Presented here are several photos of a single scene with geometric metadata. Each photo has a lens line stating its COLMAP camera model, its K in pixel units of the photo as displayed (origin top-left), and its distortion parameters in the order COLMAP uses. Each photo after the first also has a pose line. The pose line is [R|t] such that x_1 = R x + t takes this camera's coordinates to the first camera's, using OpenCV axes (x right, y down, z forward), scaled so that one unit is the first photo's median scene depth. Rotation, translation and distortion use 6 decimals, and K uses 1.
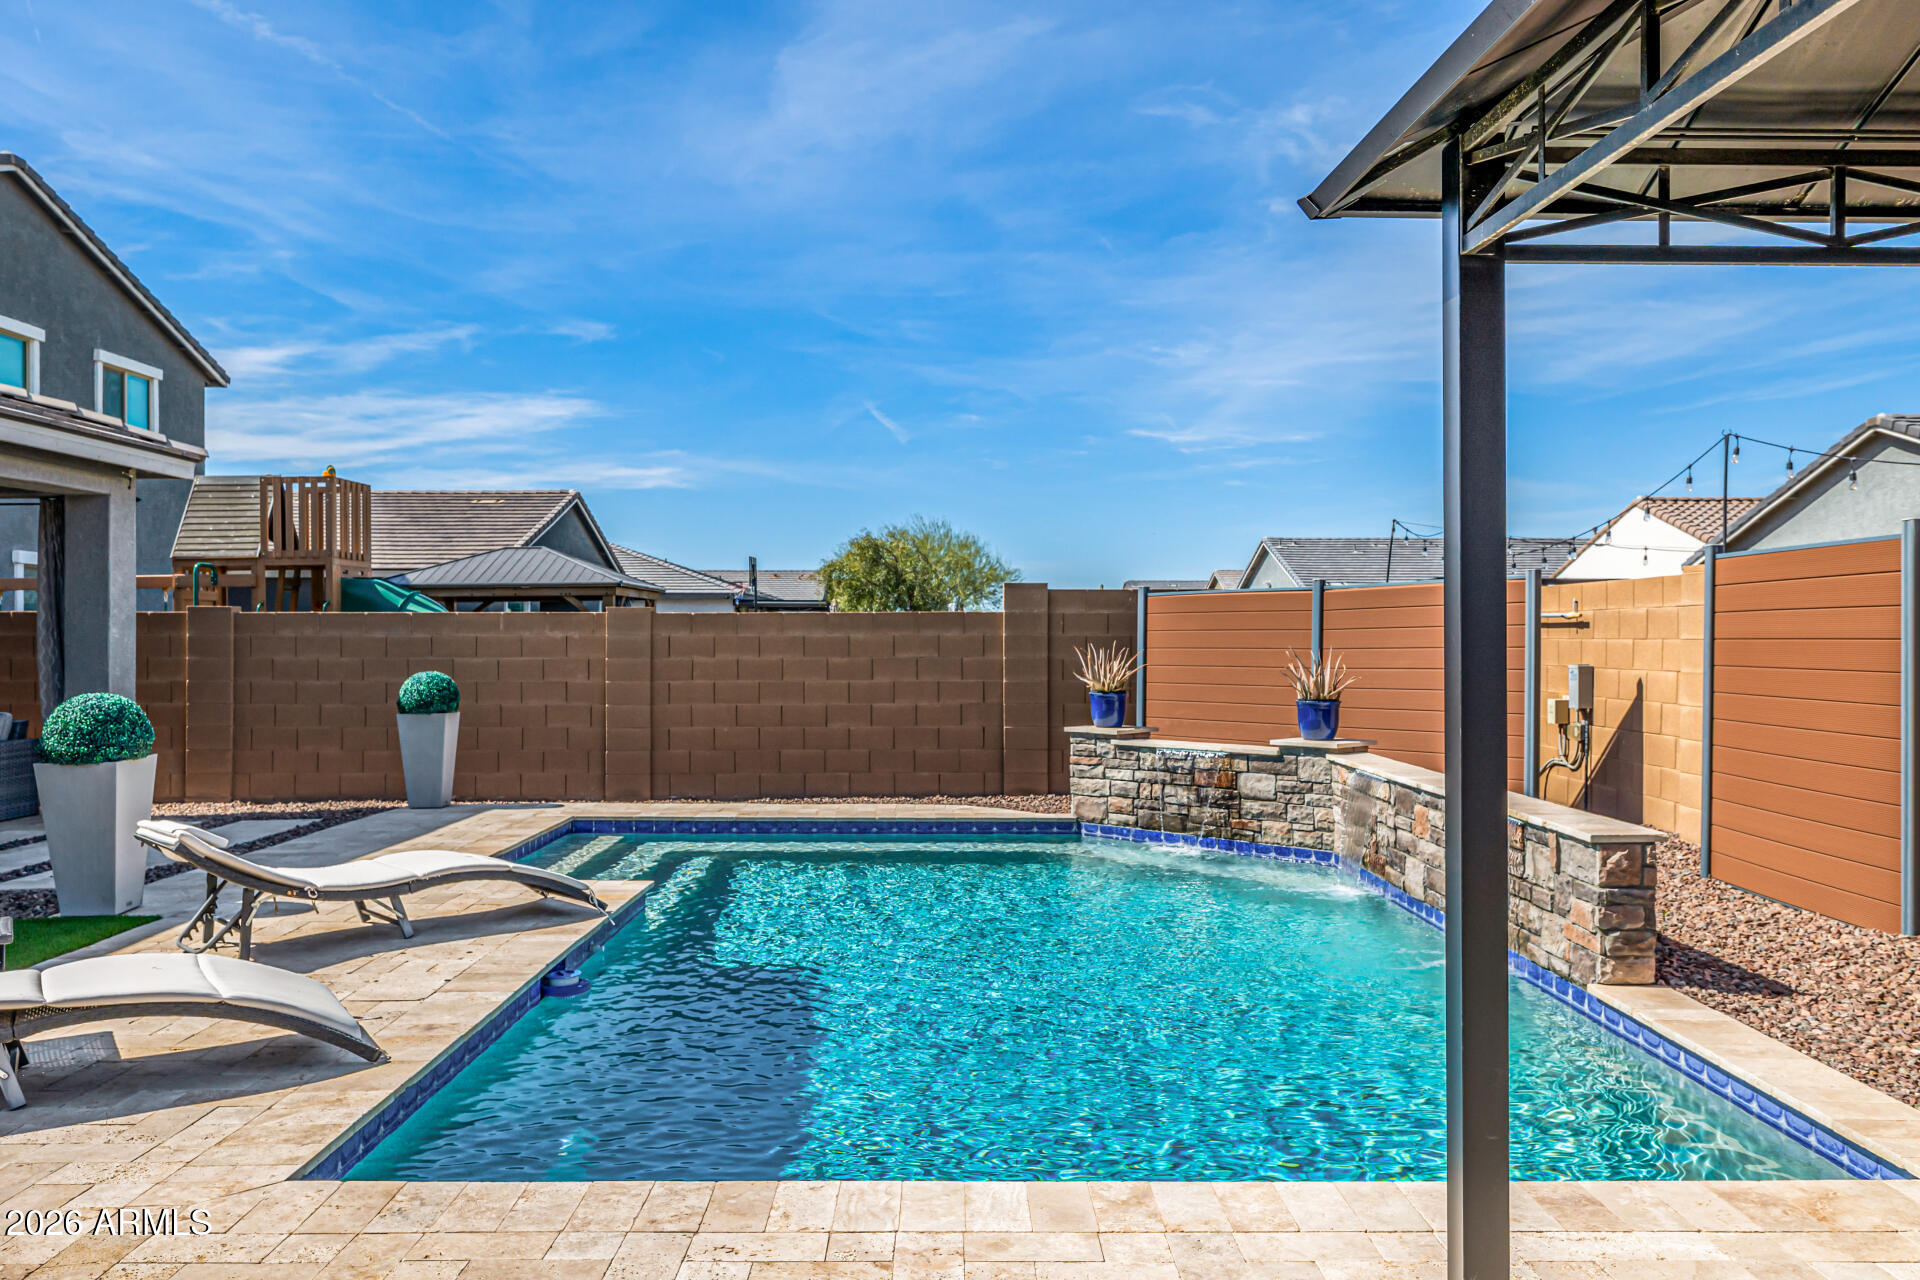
lens RADIAL K [[1475.6, 0, 901.6], [0, 1475.6, 618.5], [0, 0, 1]] dist [-0.001884, 0.003523]
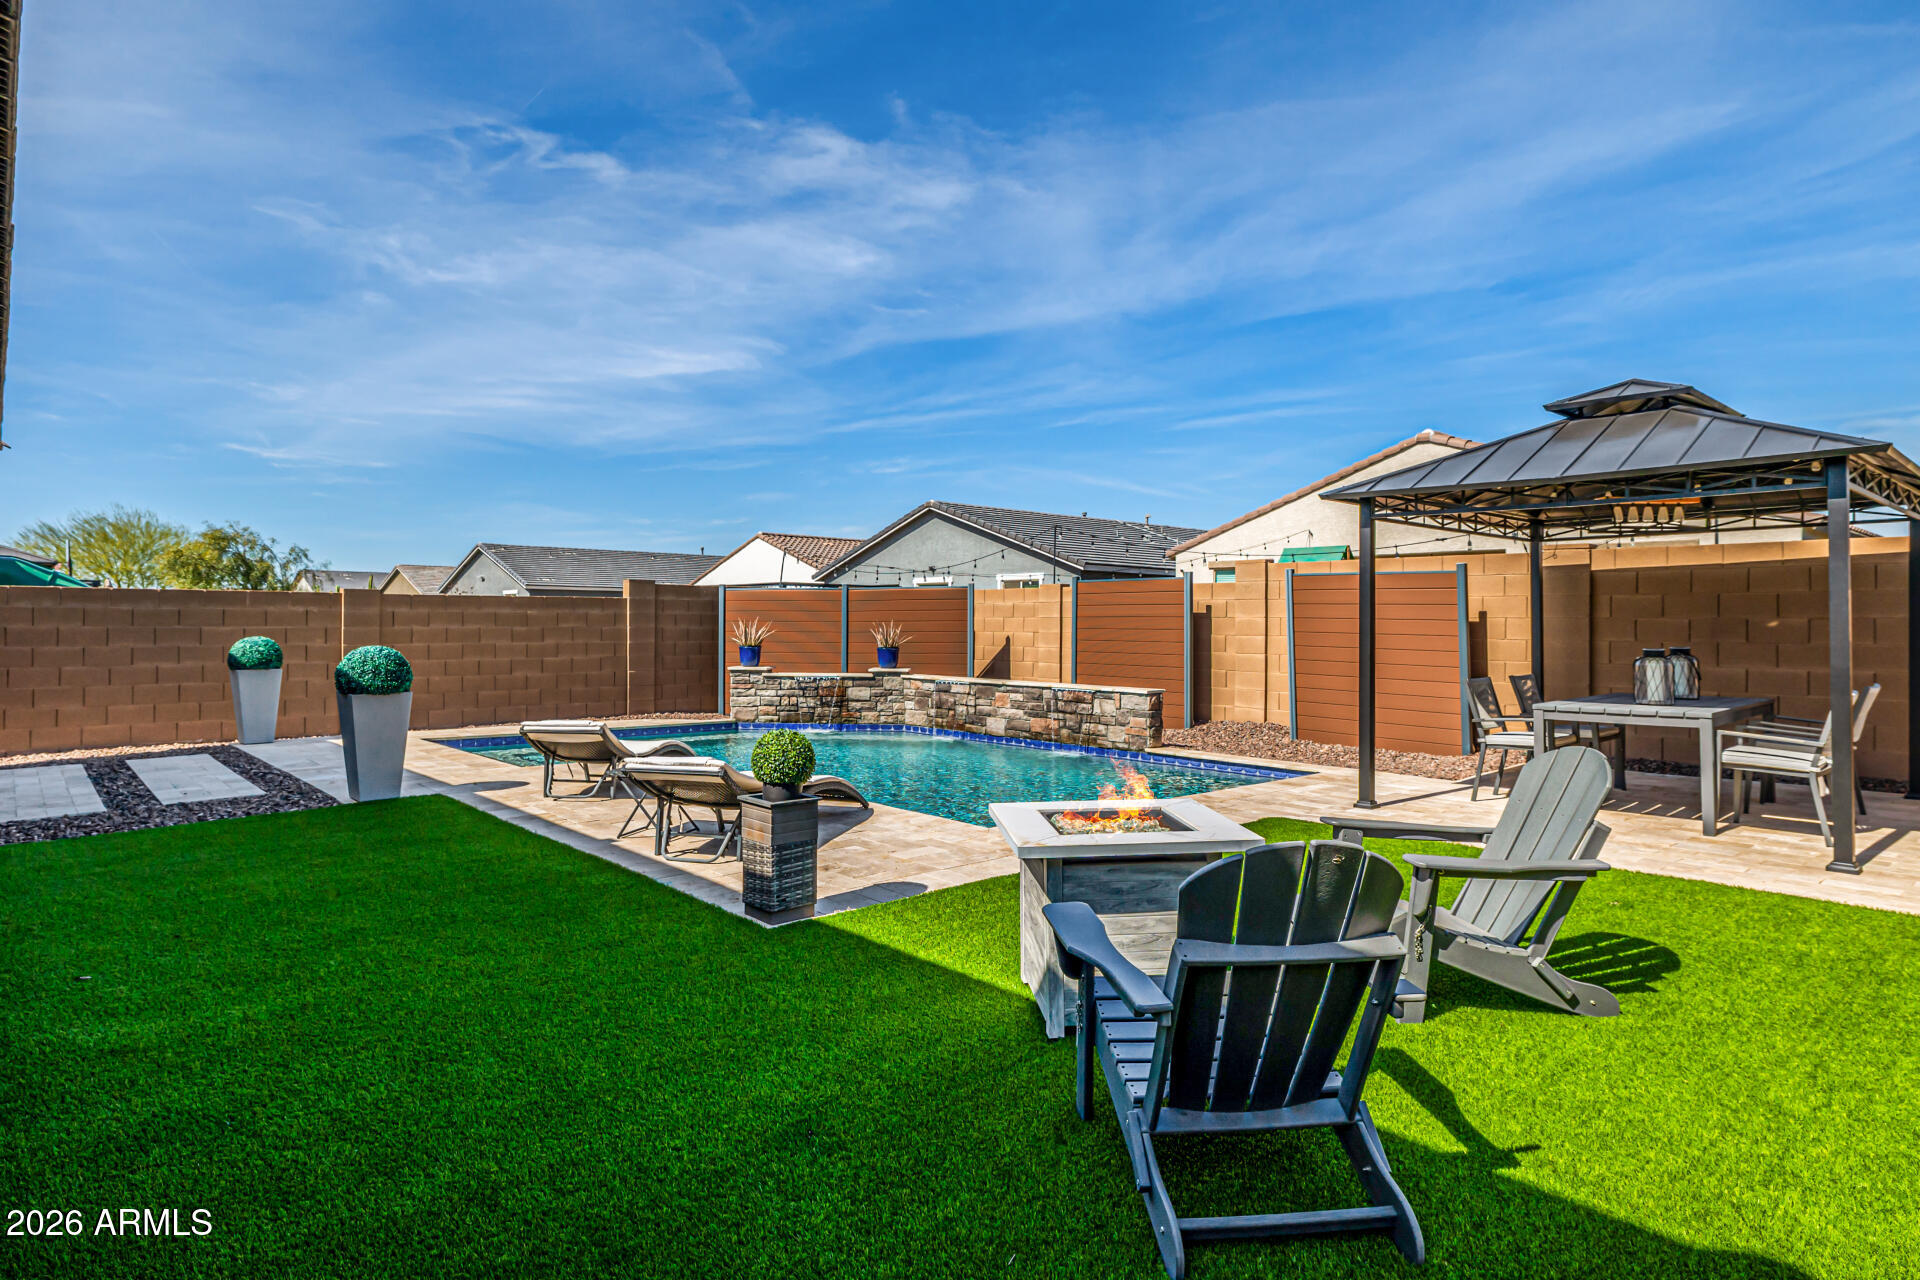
lens RADIAL K [[1105.5, 0, 909.0], [0, 1105.5, 642.5], [0, 0, 1]] dist [0.005187, -0.001966]
pose [[0.755947, -0.007412, 0.654591, -0.470388], [-0.014352, 0.999508, 0.027892, 0.005796], [-0.654475, -0.030480, 0.755469, -0.078259]]
